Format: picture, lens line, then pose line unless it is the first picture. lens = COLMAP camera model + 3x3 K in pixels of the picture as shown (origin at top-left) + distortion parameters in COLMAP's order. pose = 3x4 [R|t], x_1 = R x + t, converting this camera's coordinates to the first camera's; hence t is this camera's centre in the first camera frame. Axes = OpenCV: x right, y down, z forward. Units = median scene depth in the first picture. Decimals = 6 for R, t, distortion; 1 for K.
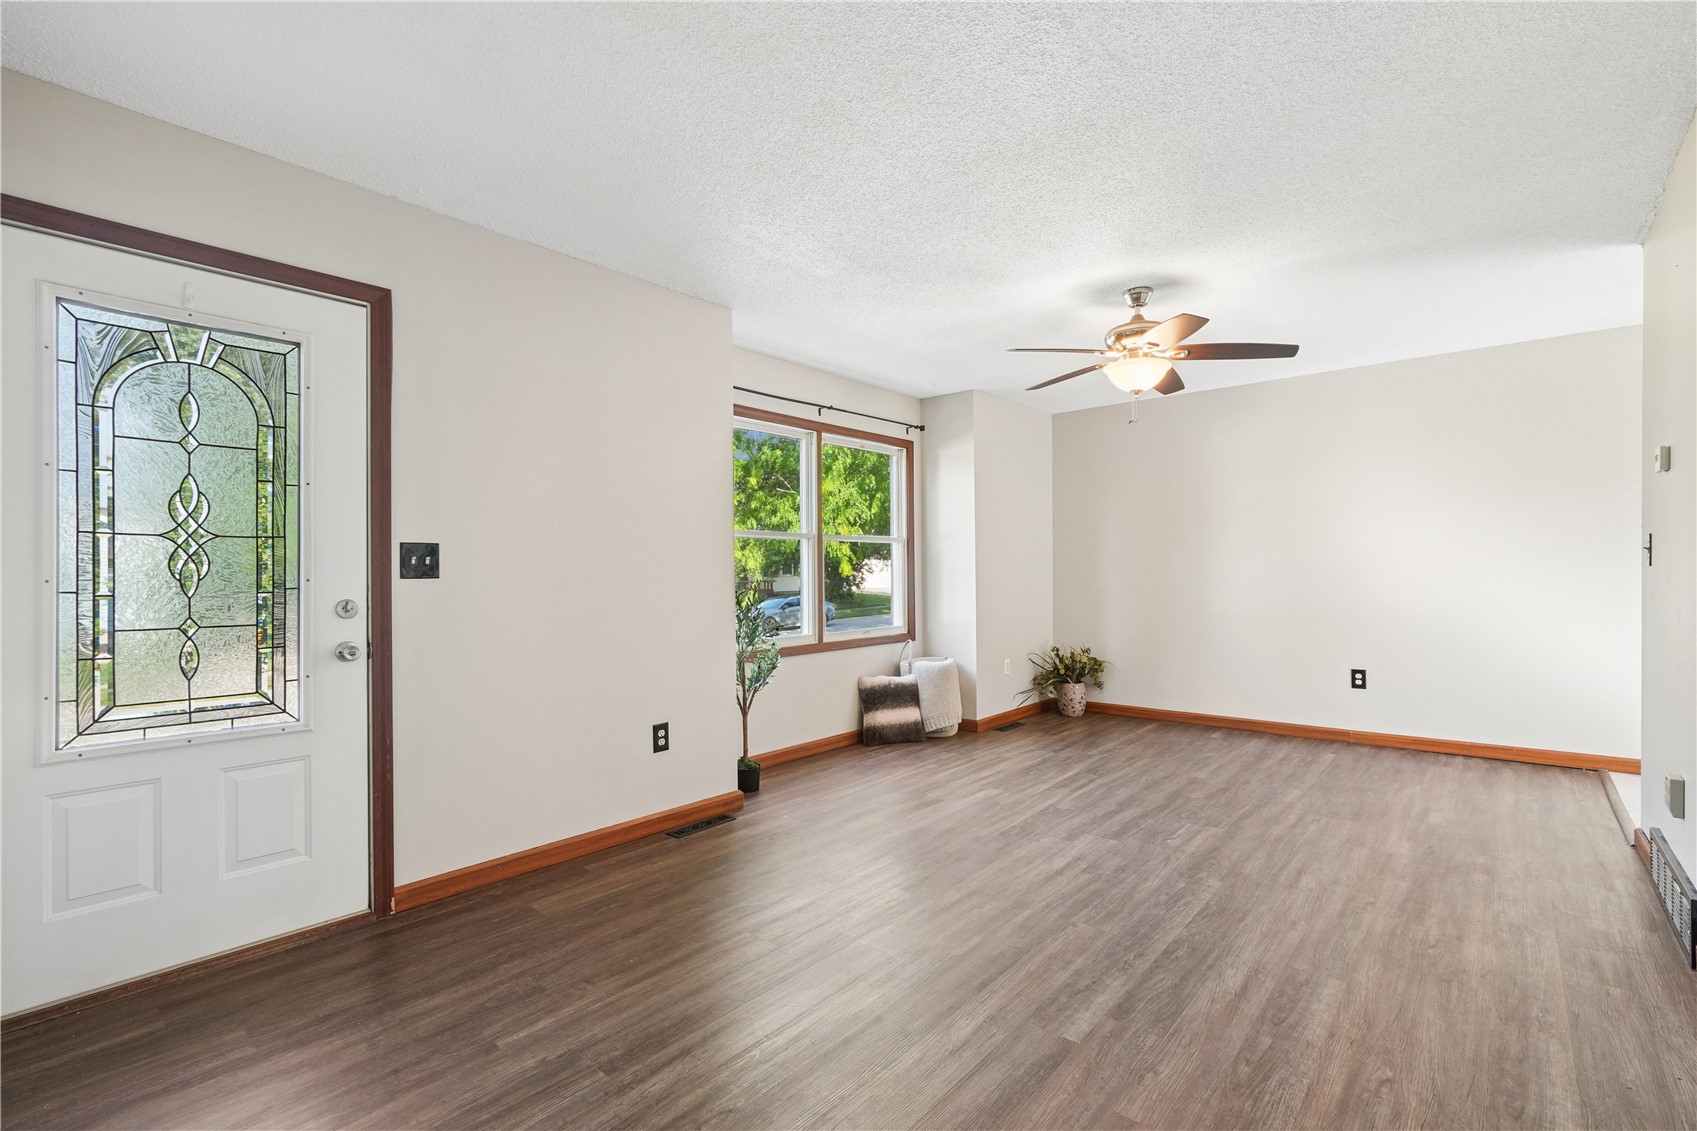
lens RADIAL K [[780.1, 0, 848.2], [0, 780.1, 566.9], [0, 0, 1]] dist [-0.003977, 0.003415]
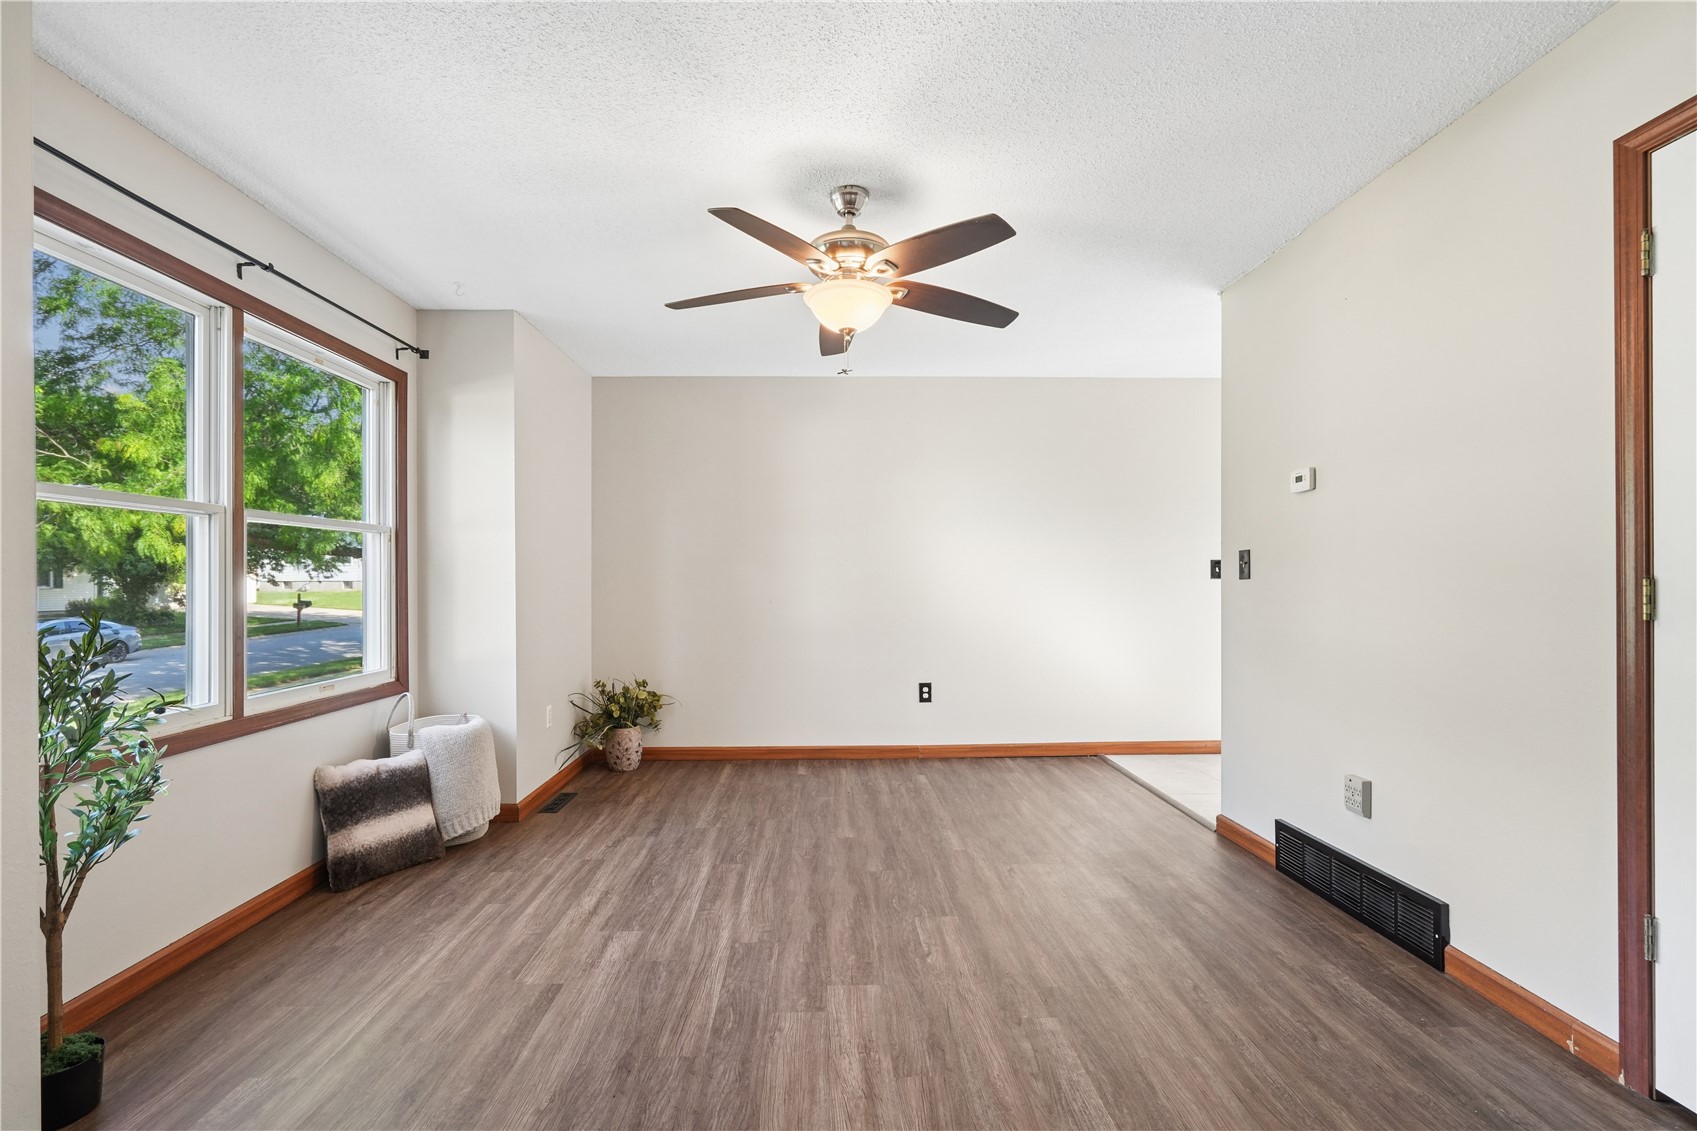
lens RADIAL K [[780.1, 0, 849.4], [0, 780.1, 576.9], [0, 0, 1]] dist [-0.003977, 0.003415]
pose [[0.741404, 0.008683, 0.671003, -0.080679], [-0.007039, 0.999962, -0.005162, 0.003779], [-0.671022, -0.000896, 0.741437, 0.341240]]
